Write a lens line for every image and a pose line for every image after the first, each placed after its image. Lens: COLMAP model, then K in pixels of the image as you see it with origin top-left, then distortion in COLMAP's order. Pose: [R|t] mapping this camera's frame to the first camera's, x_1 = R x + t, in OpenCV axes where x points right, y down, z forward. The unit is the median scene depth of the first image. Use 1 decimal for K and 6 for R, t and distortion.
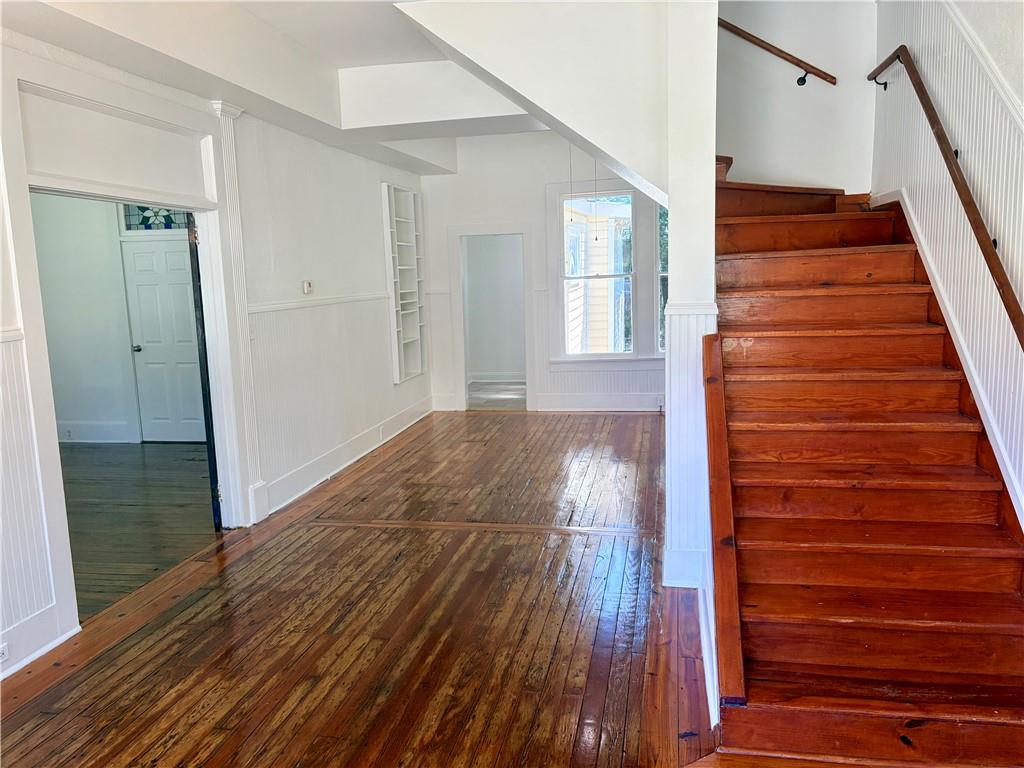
lens RADIAL K [[769.6, 0, 516.2], [0, 769.6, 387.8], [0, 0, 1]] dist [0.003154, -0.001285]
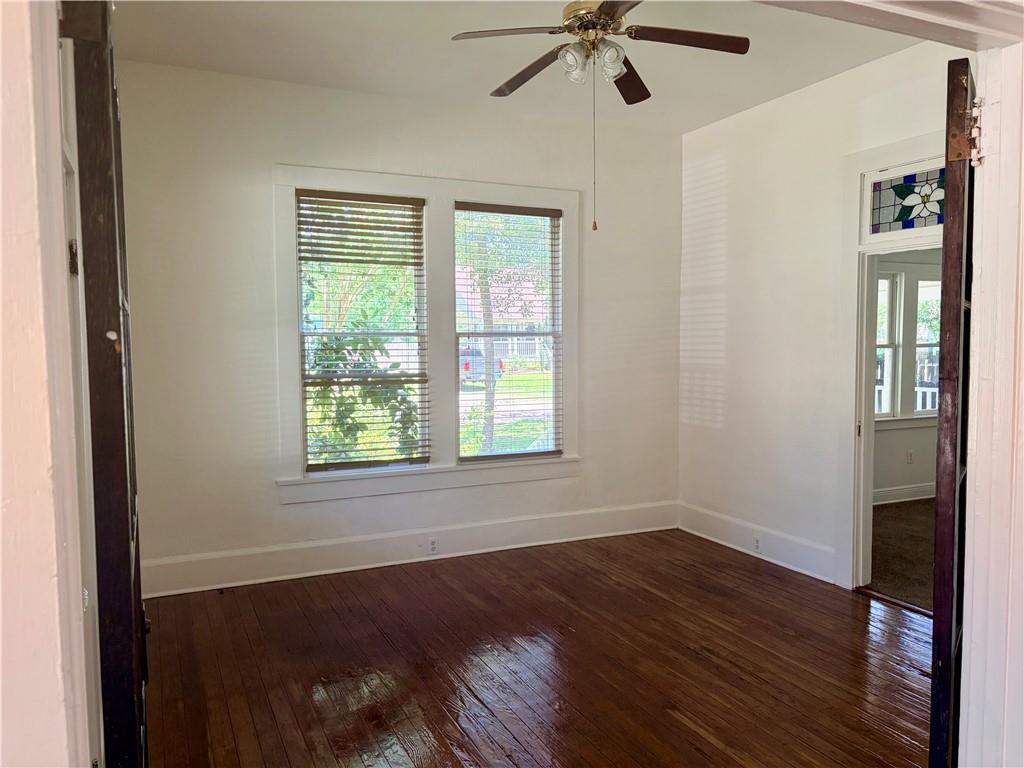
lens RADIAL K [[769.6, 0, 516.2], [0, 769.6, 387.8], [0, 0, 1]] dist [0.003154, -0.001285]
pose [[0.575381, 0.079351, -0.814027, -0.176144], [-0.137282, 0.990532, -0.000479, -0.051323], [0.806282, 0.112026, 0.580827, 0.457658]]
